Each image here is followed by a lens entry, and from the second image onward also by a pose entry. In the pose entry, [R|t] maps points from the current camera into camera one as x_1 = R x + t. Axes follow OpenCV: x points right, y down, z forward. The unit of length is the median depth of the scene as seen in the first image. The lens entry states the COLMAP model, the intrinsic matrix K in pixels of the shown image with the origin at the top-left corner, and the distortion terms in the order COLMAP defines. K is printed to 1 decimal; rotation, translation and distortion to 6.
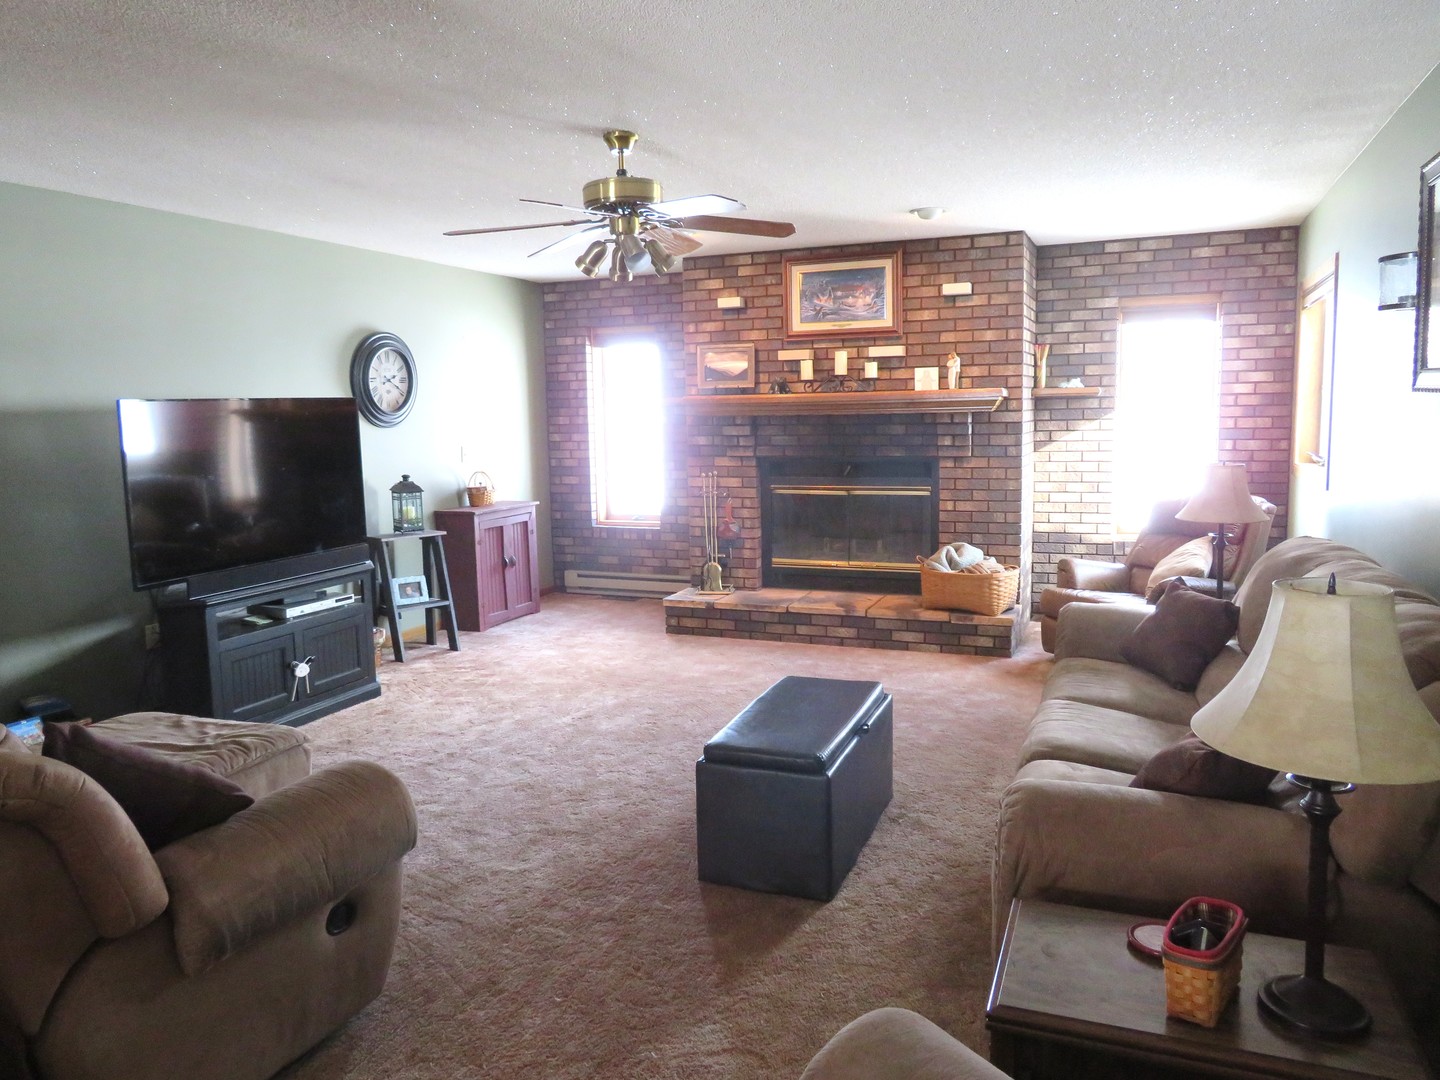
lens RADIAL K [[1041.1, 0, 717.6], [0, 1041.1, 534.9], [0, 0, 1]] dist [0.006967, 0.002450]
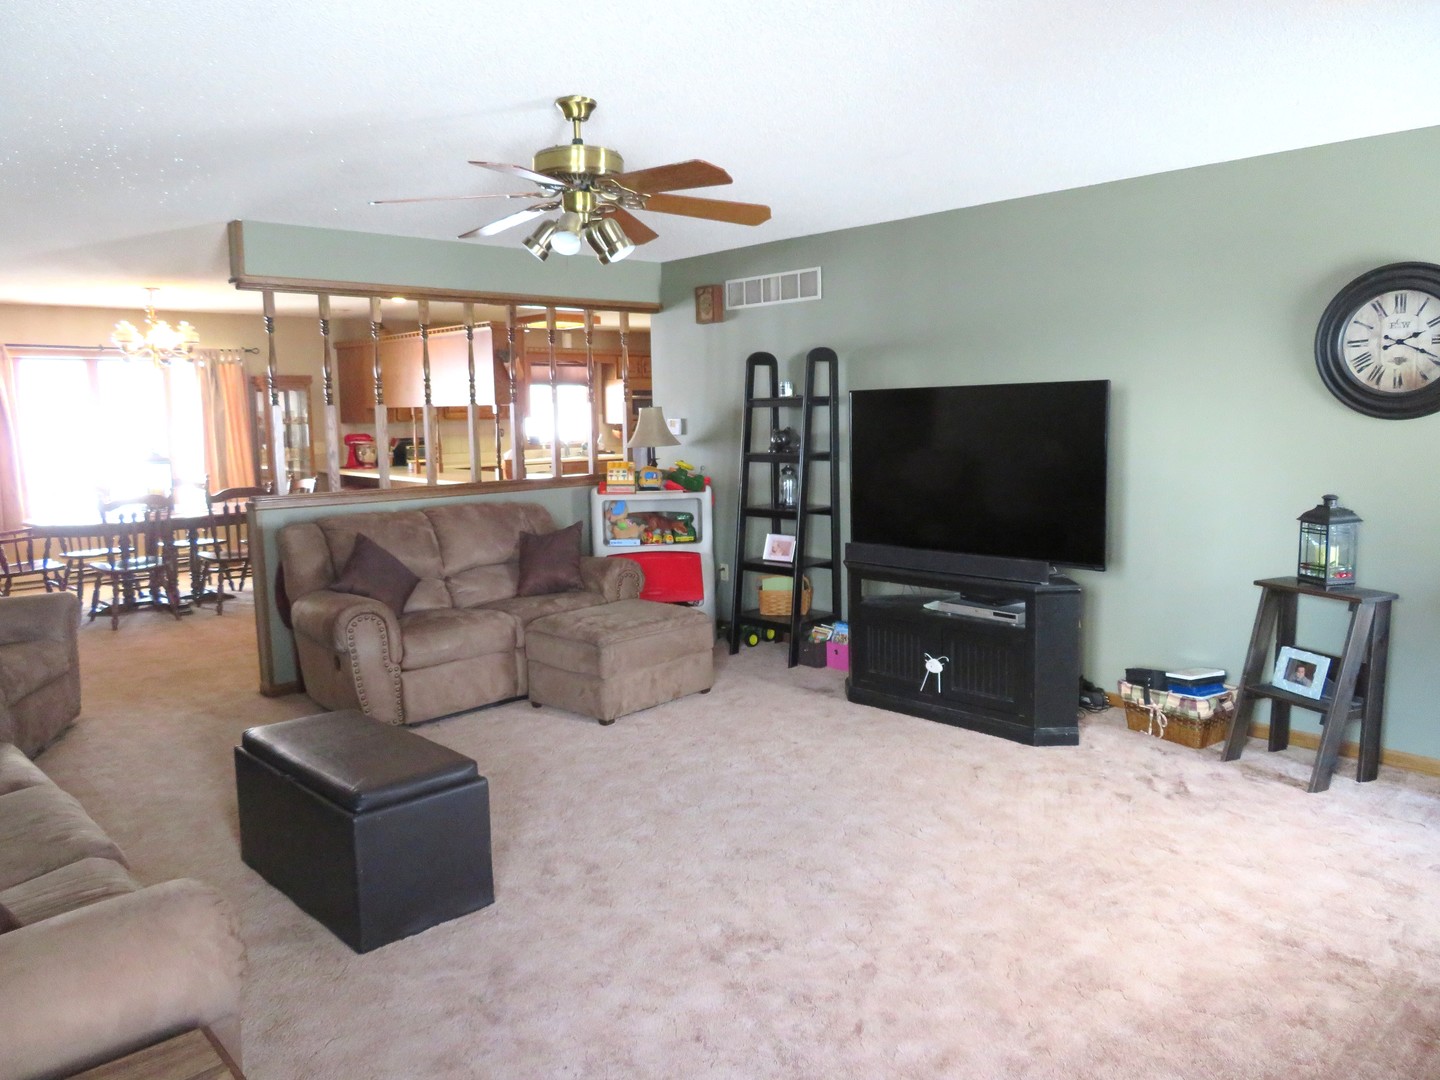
lens RADIAL K [[1041.1, 0, 717.3], [0, 1041.1, 547.8], [0, 0, 1]] dist [0.006967, 0.002450]
pose [[-0.422708, 0.145355, -0.894533, 0.424200], [-0.087008, 0.975985, 0.199706, -0.121326], [0.902080, 0.162248, -0.399909, 0.928620]]
